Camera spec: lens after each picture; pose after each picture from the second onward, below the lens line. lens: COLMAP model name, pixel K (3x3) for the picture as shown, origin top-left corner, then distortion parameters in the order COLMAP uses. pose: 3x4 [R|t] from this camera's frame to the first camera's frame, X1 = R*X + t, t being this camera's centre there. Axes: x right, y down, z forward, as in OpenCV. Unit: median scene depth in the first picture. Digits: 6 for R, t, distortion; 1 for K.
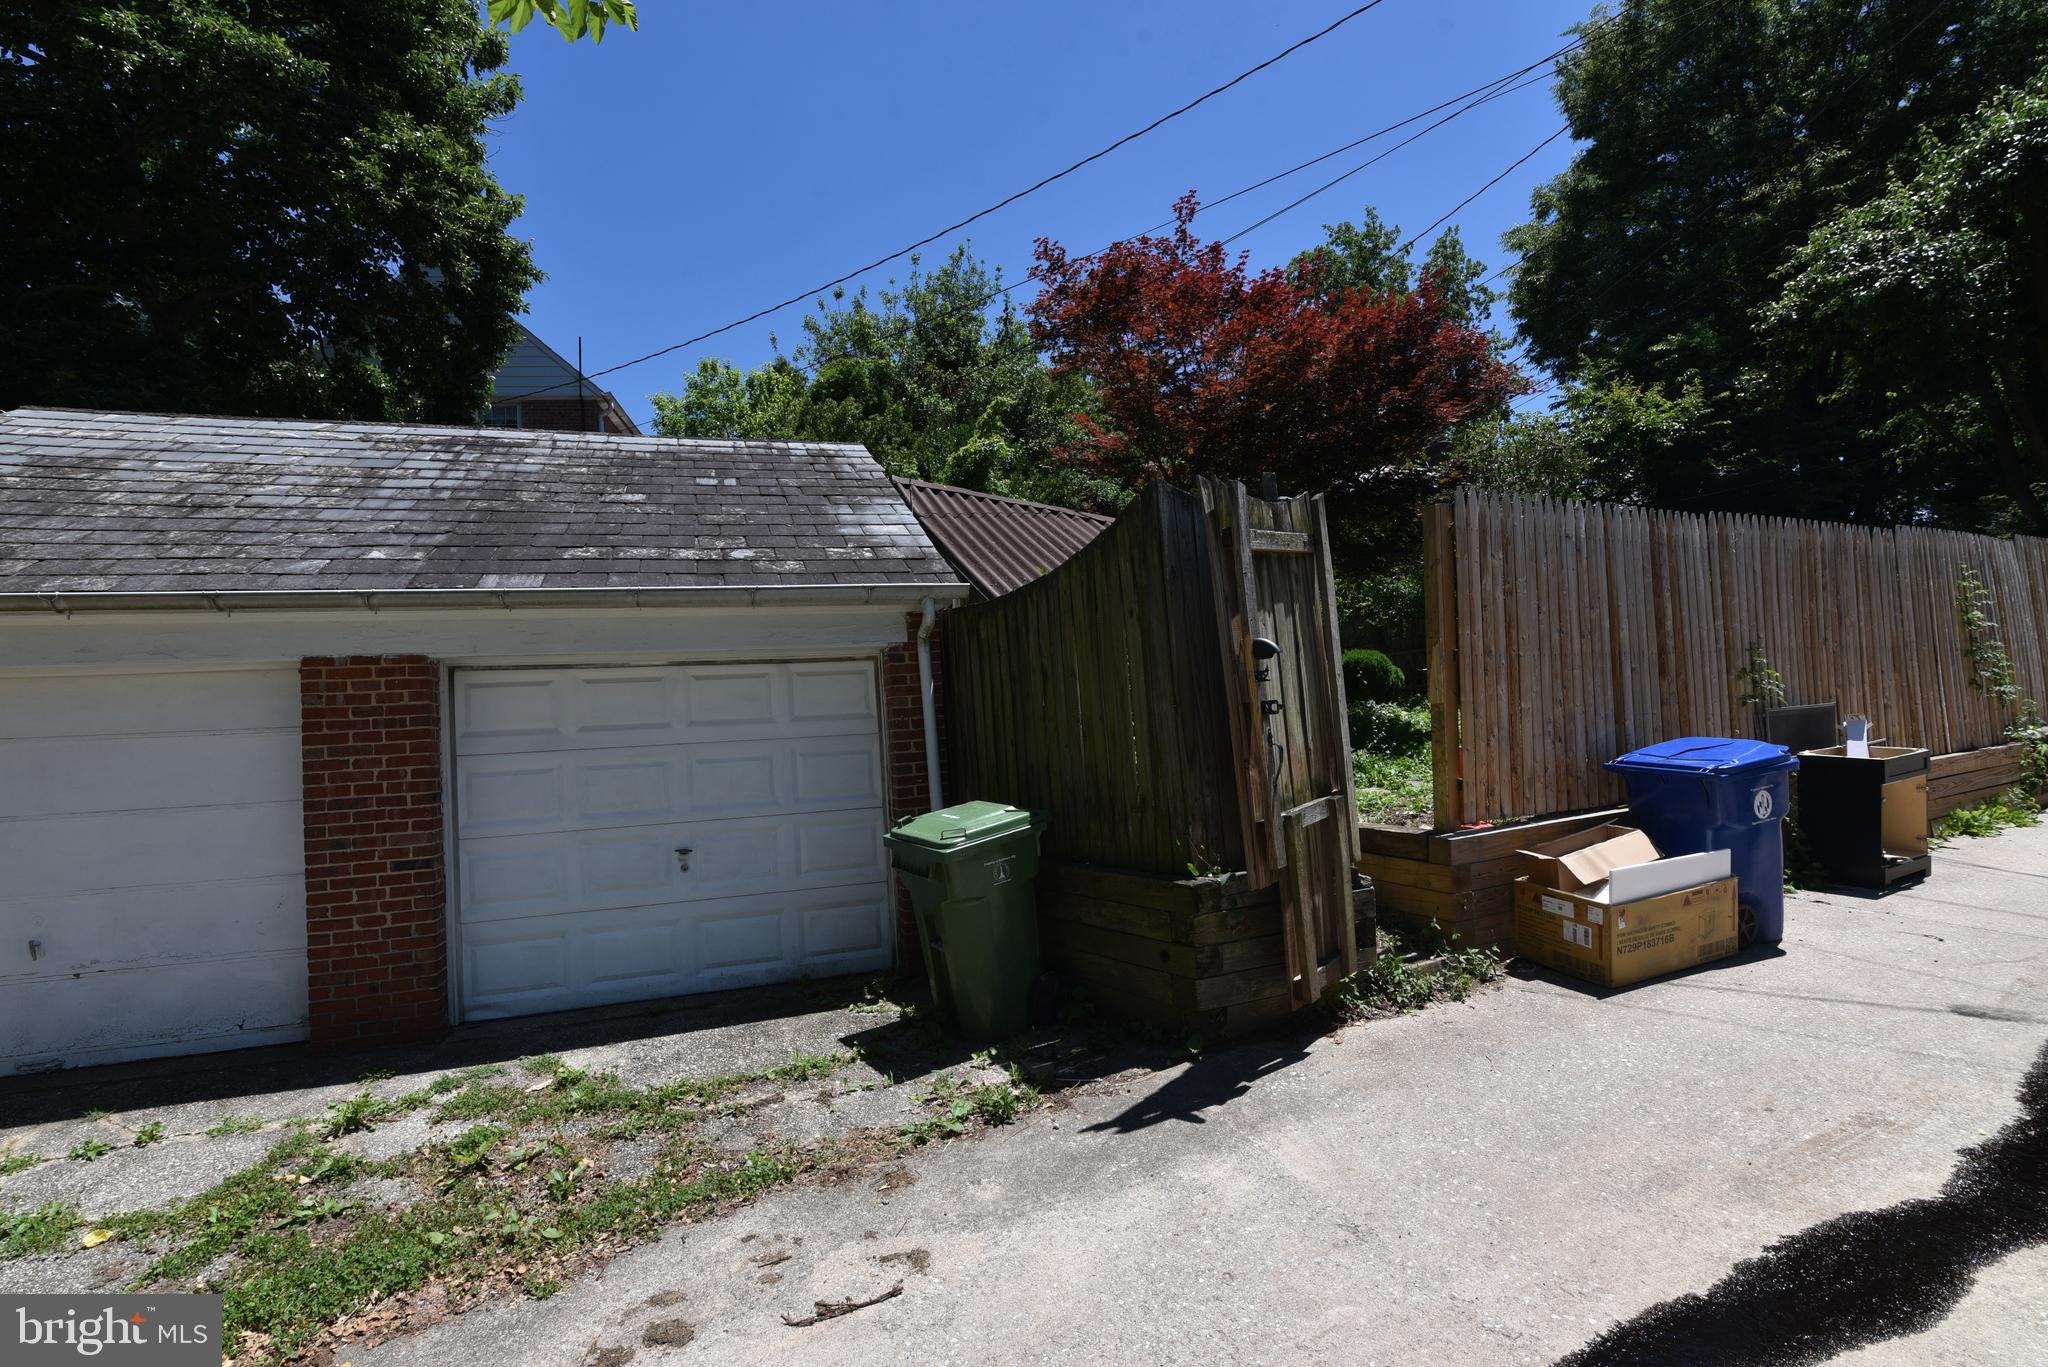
lens RADIAL K [[919.9, 0, 1024.0], [0, 919.9, 683.5], [0, 0, 1]] dist [-0.021214, 0.000731]
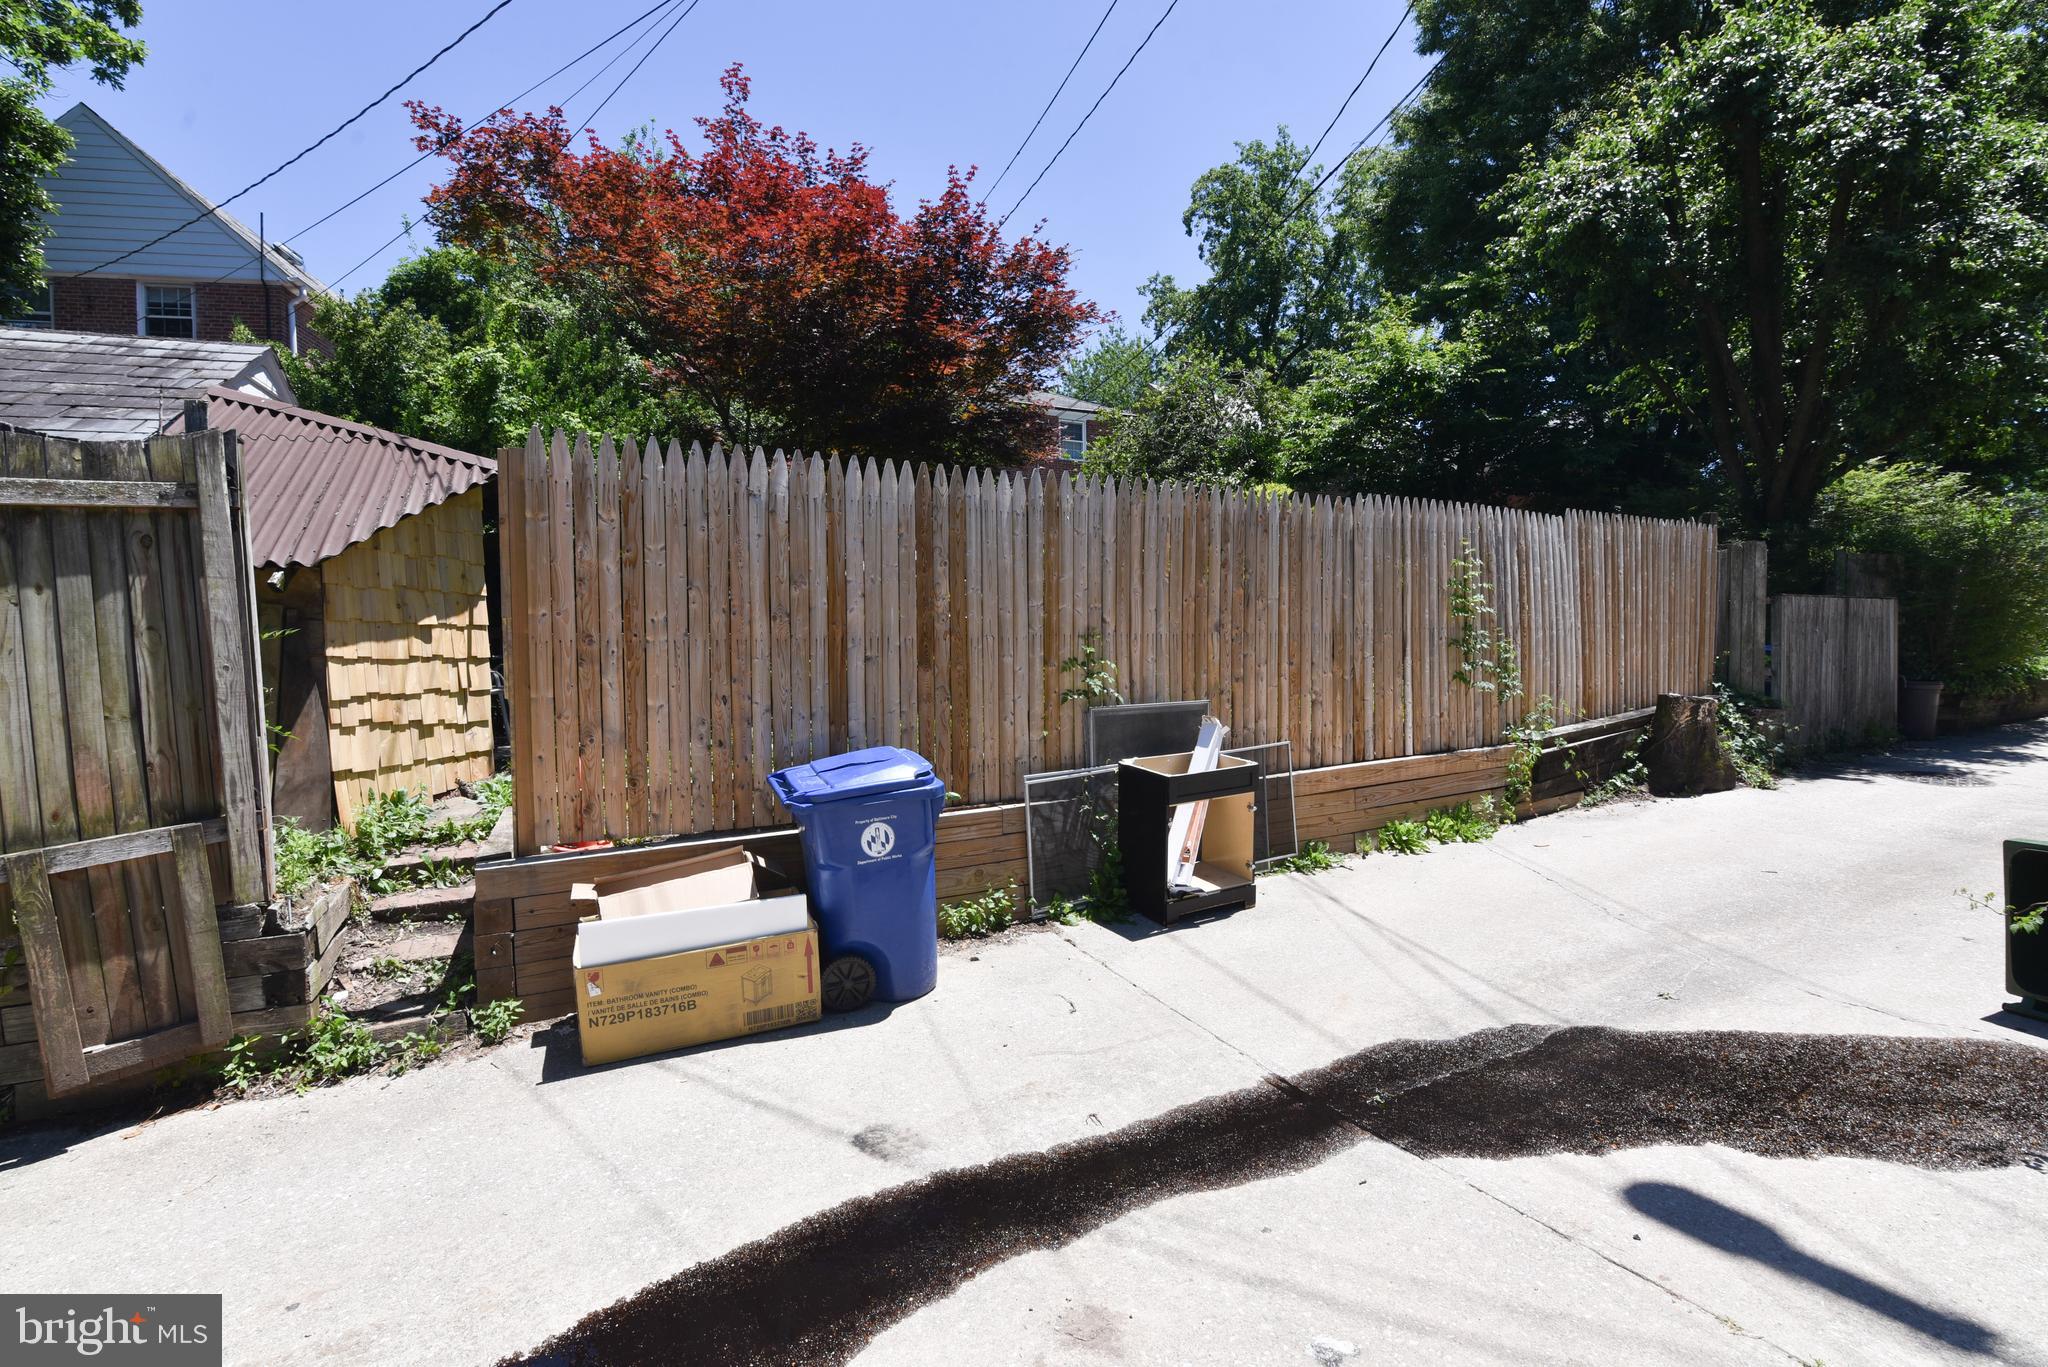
lens RADIAL K [[919.9, 0, 1024.0], [0, 919.9, 683.5], [0, 0, 1]] dist [-0.021214, 0.000731]
pose [[0.998135, 0.034321, 0.050486, 0.805619], [-0.038324, 0.996010, 0.080588, -0.069283], [-0.047519, -0.082372, 0.995468, 0.166367]]
